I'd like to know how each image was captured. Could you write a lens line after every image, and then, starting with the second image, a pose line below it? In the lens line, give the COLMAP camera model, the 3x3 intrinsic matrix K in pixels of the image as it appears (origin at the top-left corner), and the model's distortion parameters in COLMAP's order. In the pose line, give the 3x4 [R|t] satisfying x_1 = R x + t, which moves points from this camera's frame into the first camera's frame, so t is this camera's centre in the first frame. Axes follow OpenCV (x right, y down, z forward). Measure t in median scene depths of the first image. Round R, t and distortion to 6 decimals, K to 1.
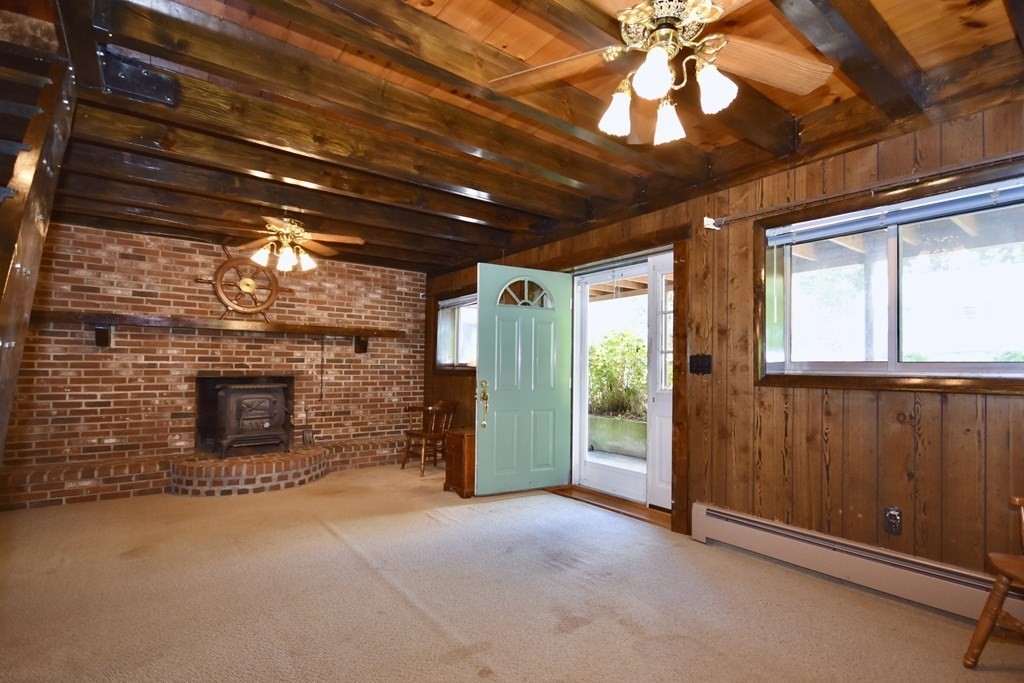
lens RADIAL K [[471.0, 0, 509.4], [0, 471.0, 377.4], [0, 0, 1]] dist [-0.002274, -0.000523]
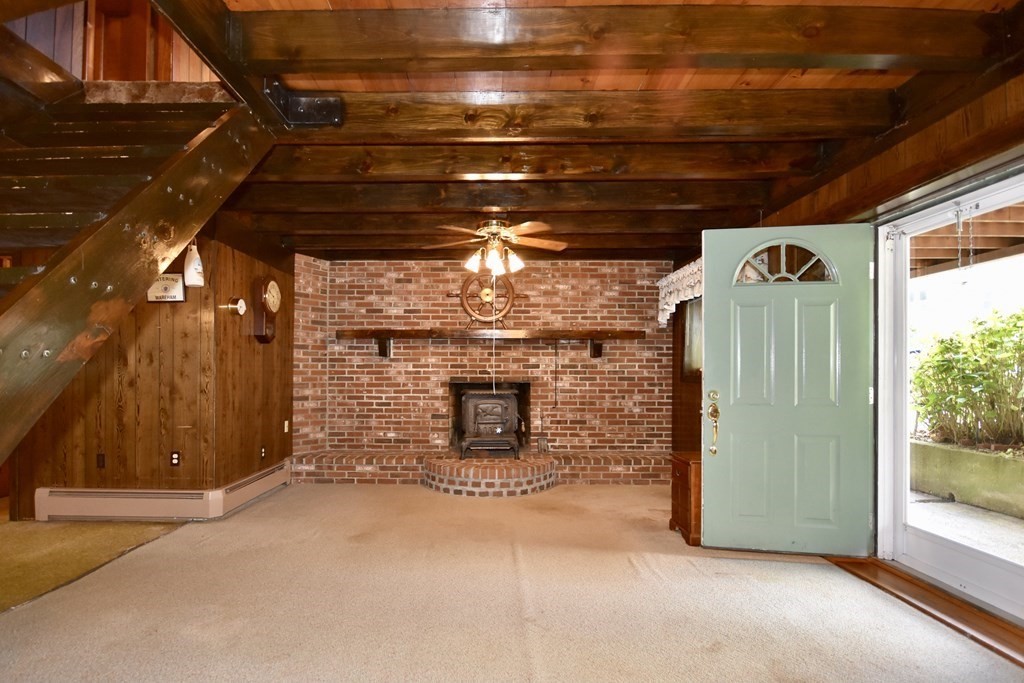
lens RADIAL K [[471.0, 0, 509.4], [0, 471.0, 377.4], [0, 0, 1]] dist [-0.002274, -0.000523]
pose [[0.804187, 0.000639, -0.594376, 0.111522], [-0.008331, 0.999913, -0.010197, -0.002919], [0.594318, 0.013152, 0.804123, 0.201000]]
